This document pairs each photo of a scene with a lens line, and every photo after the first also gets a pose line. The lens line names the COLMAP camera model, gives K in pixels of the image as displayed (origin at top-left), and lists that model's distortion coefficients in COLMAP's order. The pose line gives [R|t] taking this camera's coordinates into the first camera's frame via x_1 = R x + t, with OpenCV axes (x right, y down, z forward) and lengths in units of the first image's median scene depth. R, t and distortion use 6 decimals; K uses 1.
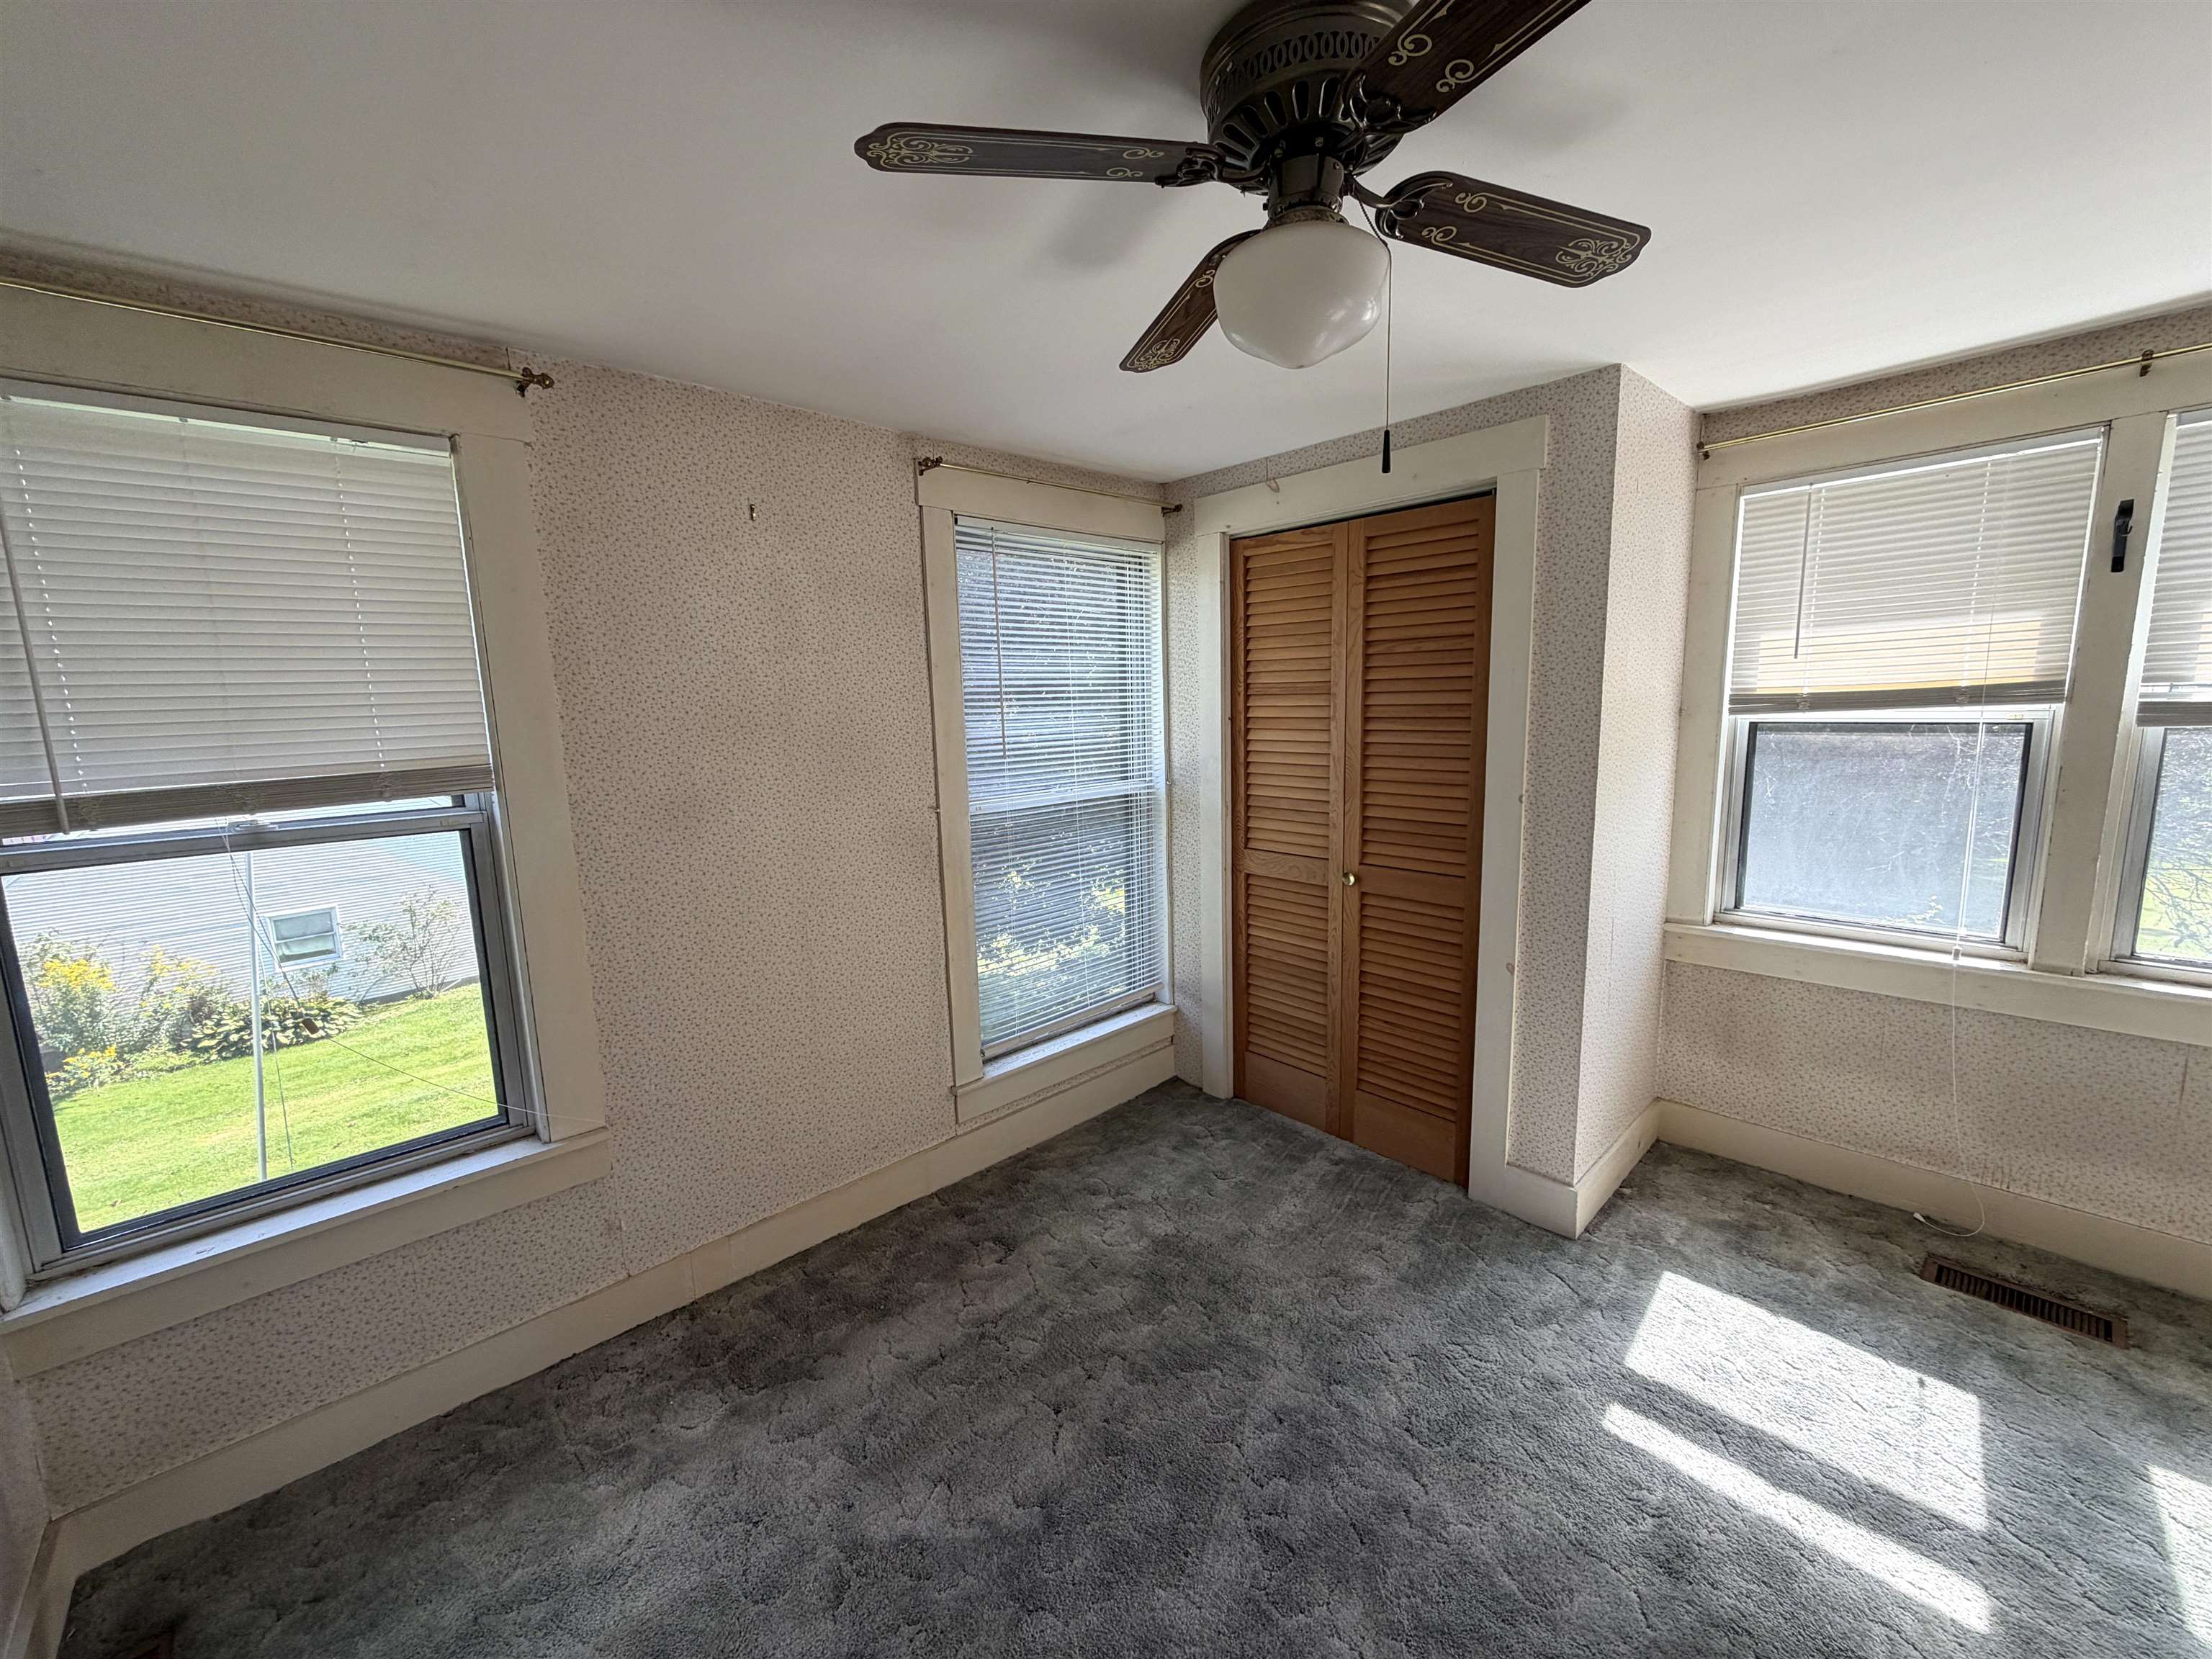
lens RADIAL K [[882.3, 0, 1109.7], [0, 882.3, 823.9], [0, 0, 1]] dist [0.001753, 0.000640]
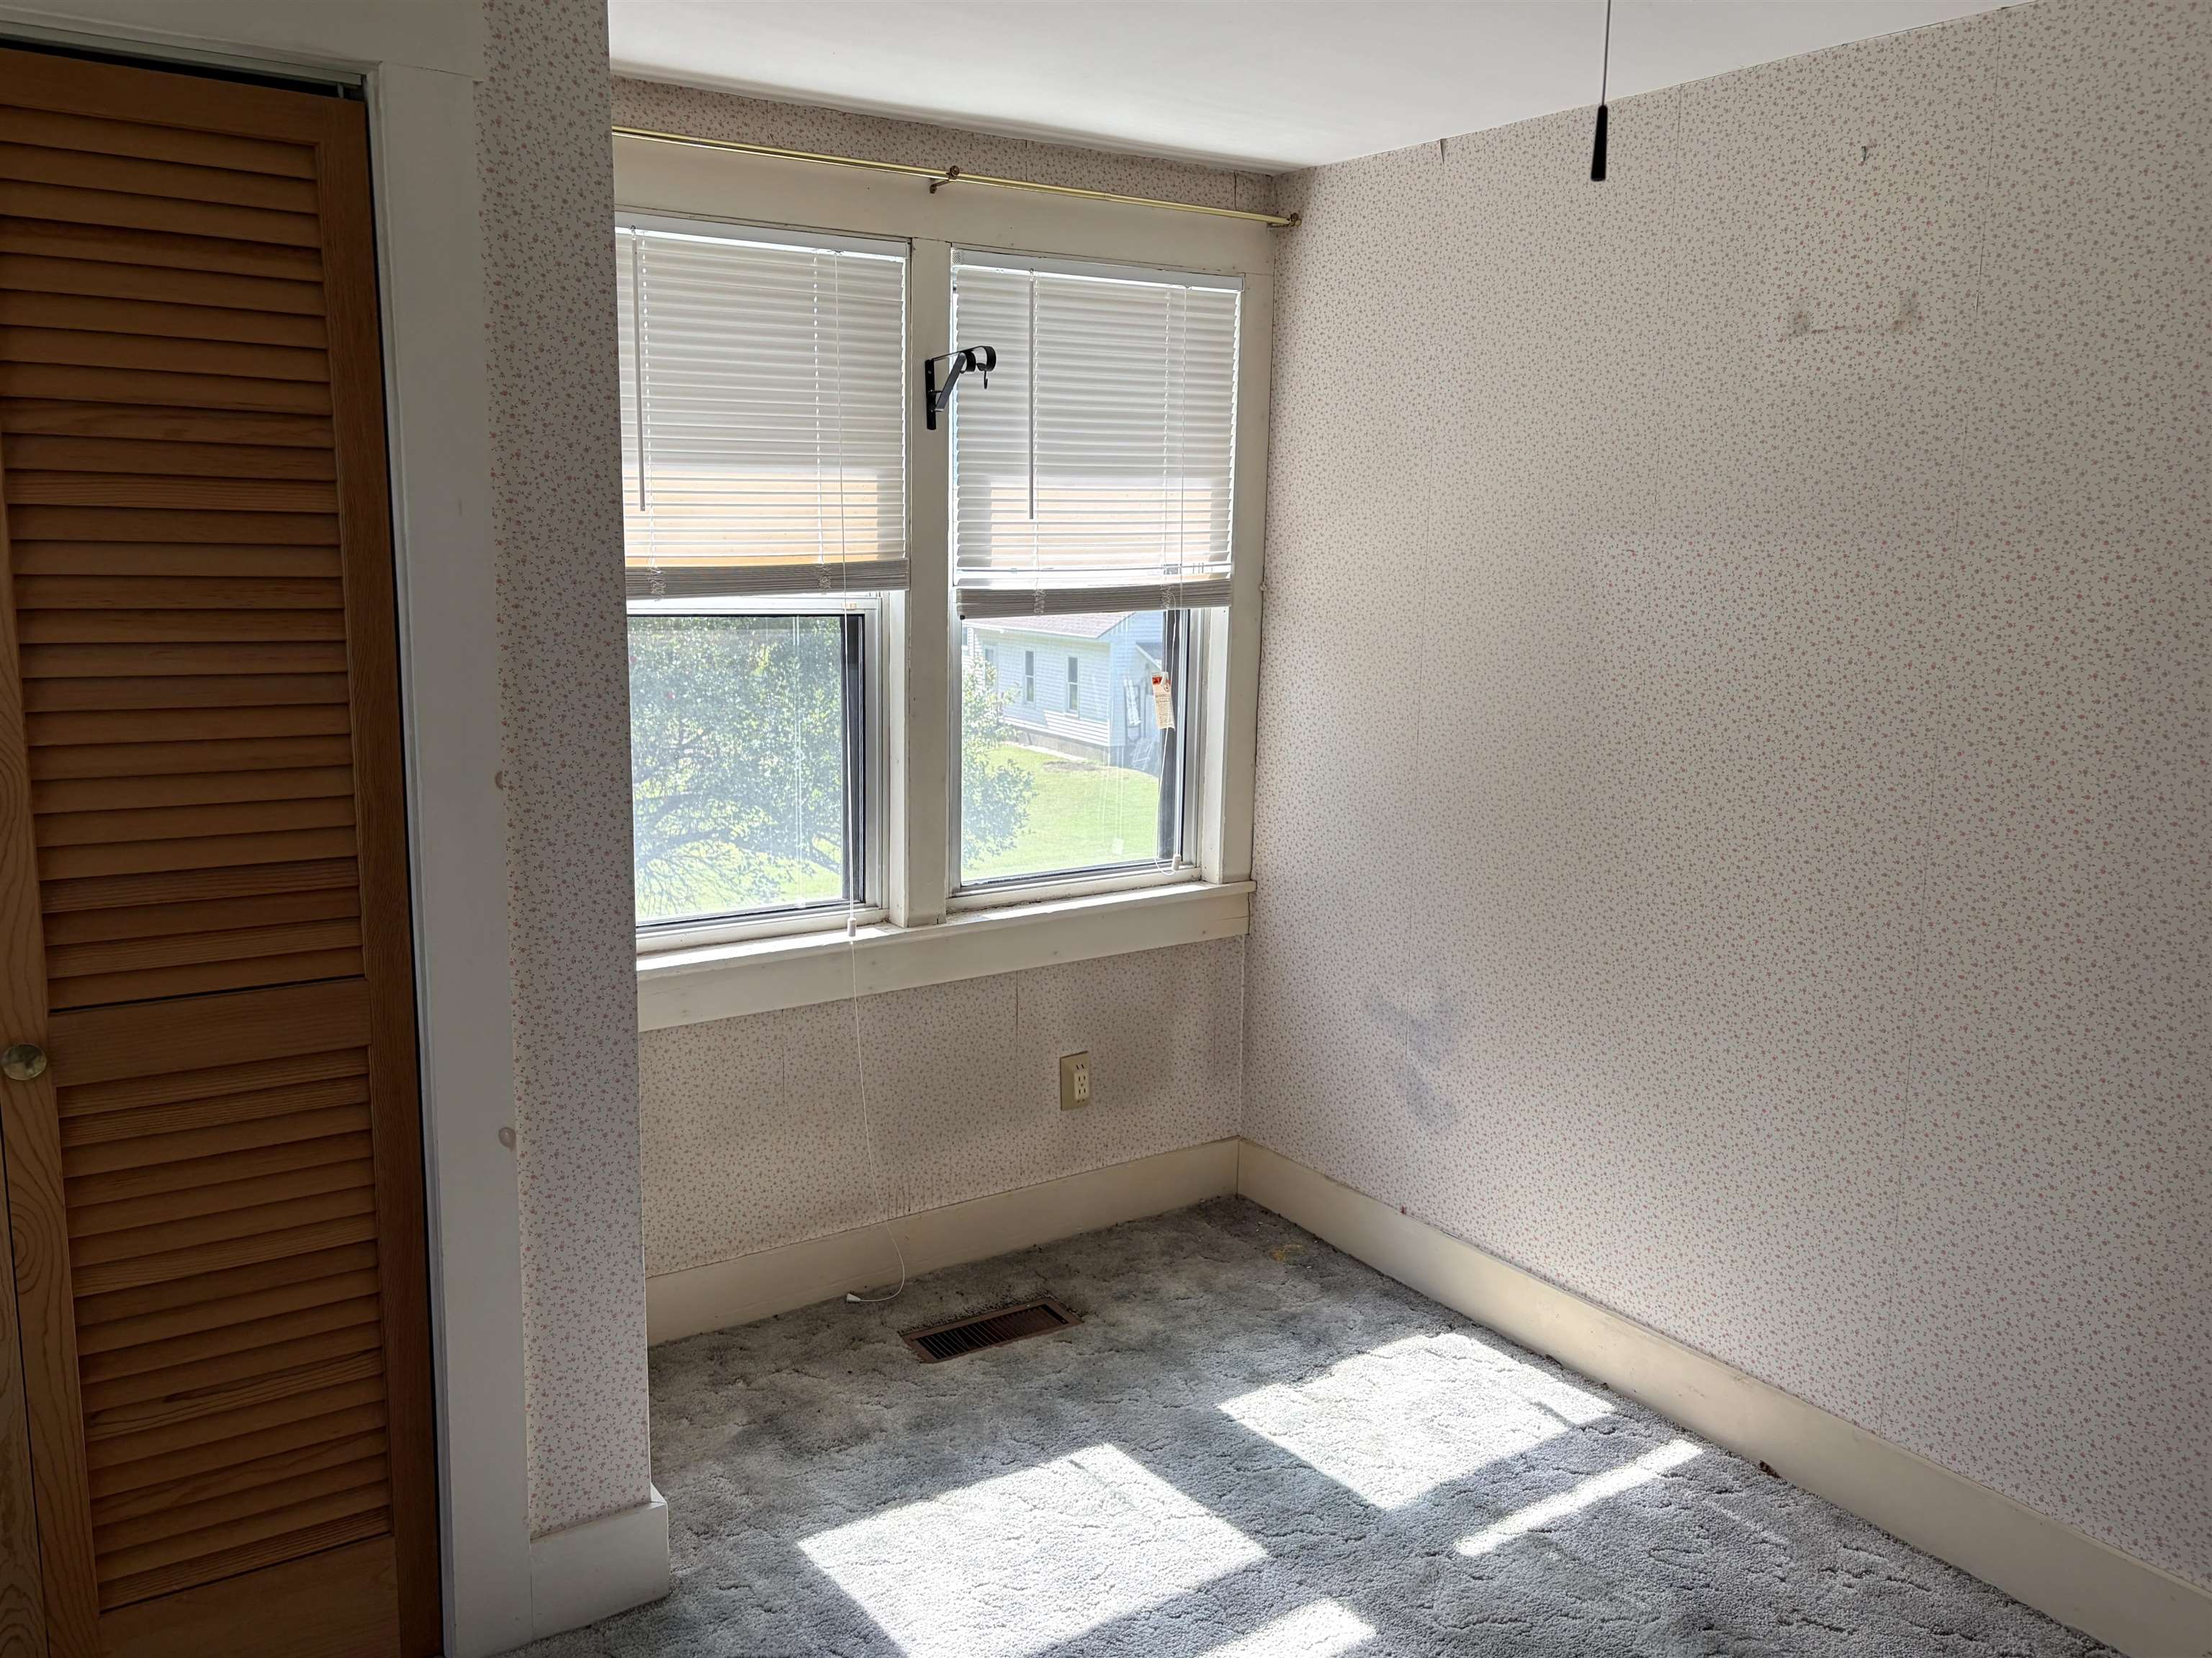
lens RADIAL K [[1728.3, 0, 1101.5], [0, 1728.3, 834.1], [0, 0, 1]] dist [0.051770, -0.053805]
pose [[0.165461, -0.130636, 0.977526, -0.449042], [0.120770, 0.986412, 0.111381, -0.073342], [-0.978794, 0.099626, 0.178990, 0.585278]]
